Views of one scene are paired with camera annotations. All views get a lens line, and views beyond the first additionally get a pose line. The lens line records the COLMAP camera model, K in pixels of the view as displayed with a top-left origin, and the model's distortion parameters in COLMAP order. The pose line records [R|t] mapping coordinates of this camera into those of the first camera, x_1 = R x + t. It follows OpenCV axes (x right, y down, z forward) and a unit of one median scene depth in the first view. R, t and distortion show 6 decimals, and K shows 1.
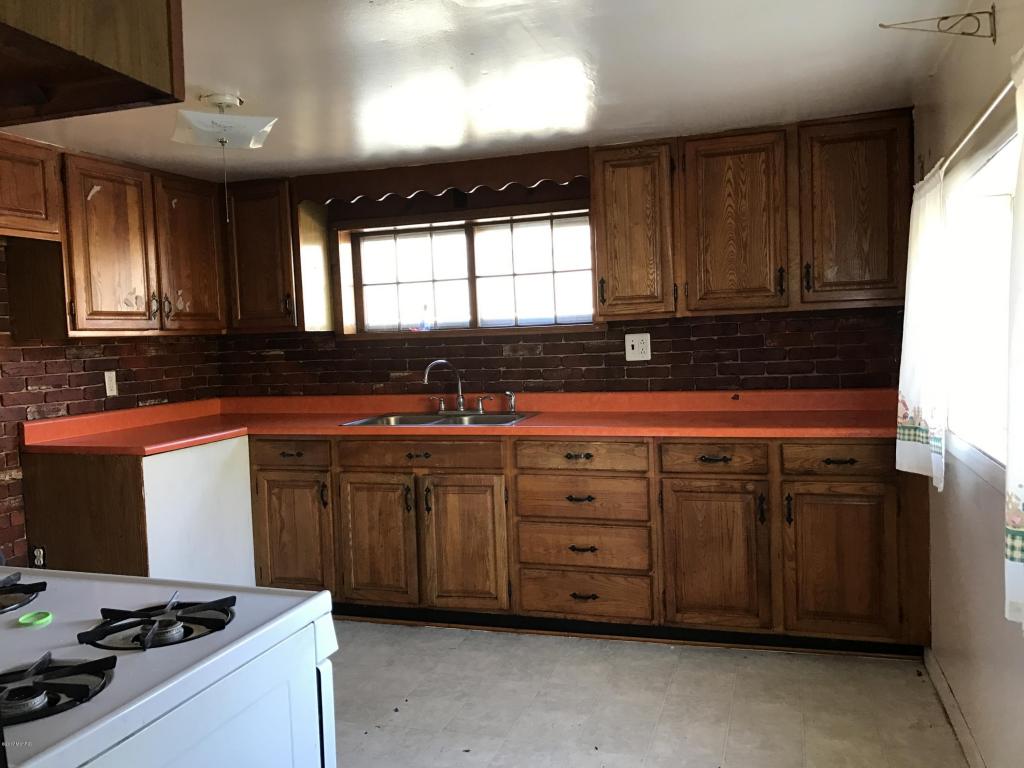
lens RADIAL K [[842.1, 0, 510.1], [0, 842.1, 371.3], [0, 0, 1]] dist [0.044663, -0.062834]
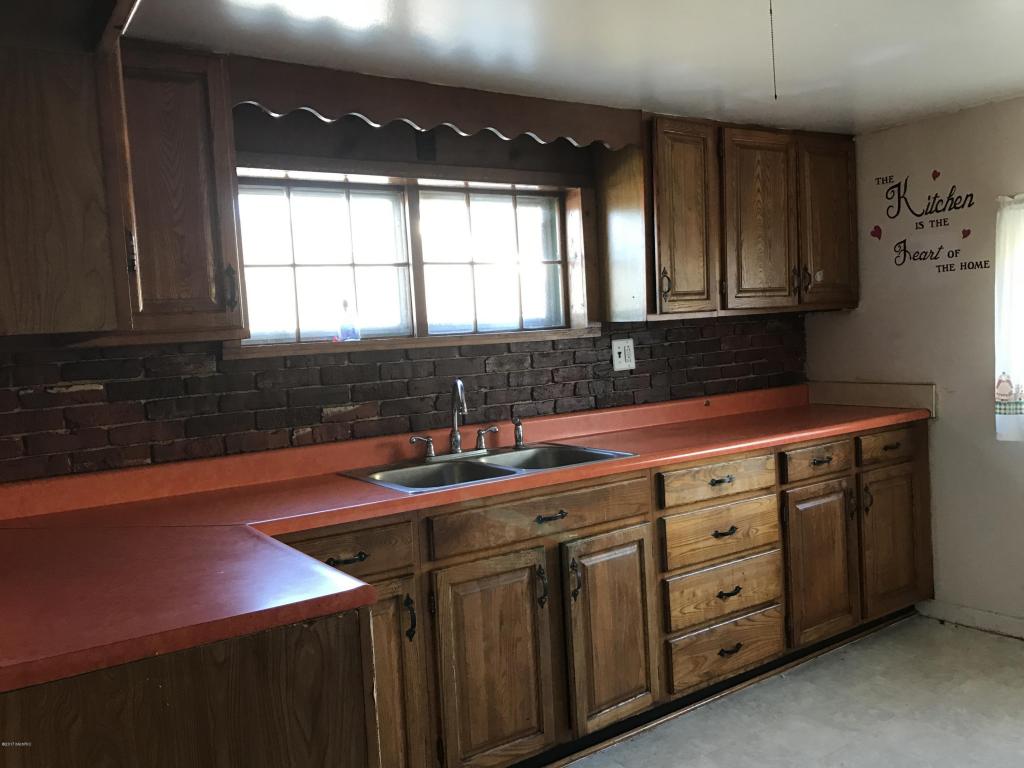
lens RADIAL K [[842.1, 0, 509.3], [0, 842.1, 374.1], [0, 0, 1]] dist [0.044663, -0.062834]
pose [[0.614661, -0.032883, 0.788106, -0.675003], [0.073031, 0.997211, -0.015351, -0.004708], [-0.785403, 0.066992, 0.615349, 0.632905]]
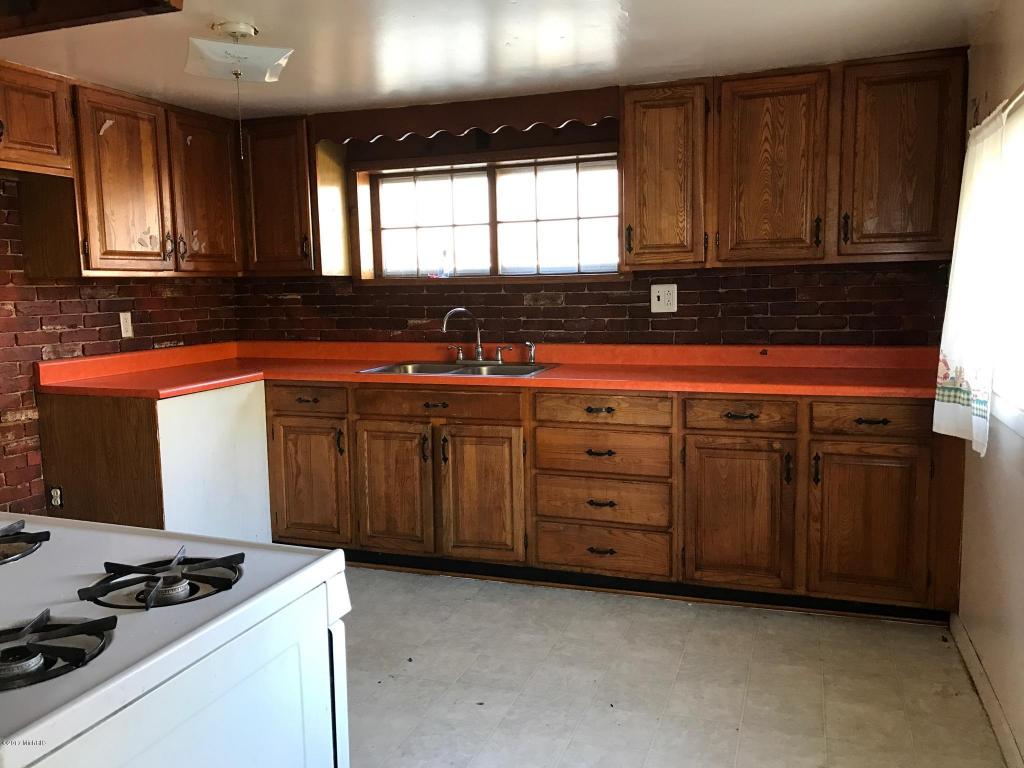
lens RADIAL K [[842.1, 0, 504.3], [0, 842.1, 373.1], [0, 0, 1]] dist [0.044663, -0.062834]
pose [[0.999416, 0.021931, -0.026215, -0.004353], [-0.020233, 0.997785, 0.063377, -0.000963], [0.027547, -0.062810, 0.997645, 0.026891]]
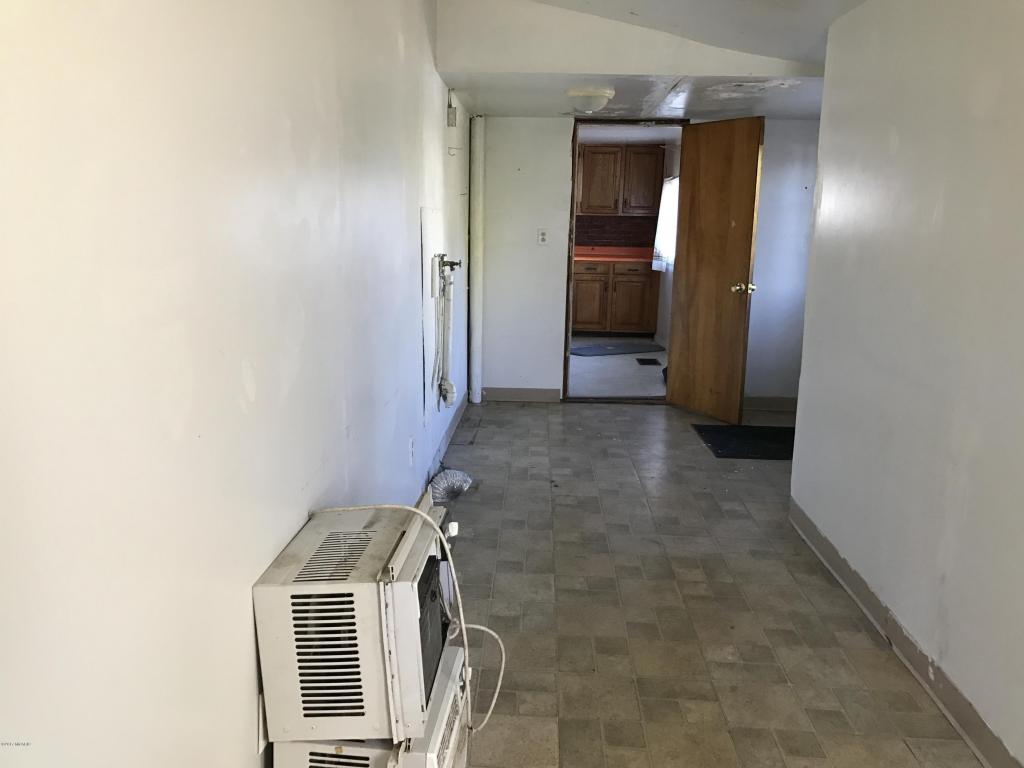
lens RADIAL K [[842.1, 0, 503.6], [0, 842.1, 383.6], [0, 0, 1]] dist [0.044663, -0.062834]
pose [[0.959214, 0.011269, 0.282457, -0.755396], [-0.052832, 0.988746, 0.139967, 0.098268], [-0.277701, -0.149181, 0.949014, -1.494296]]
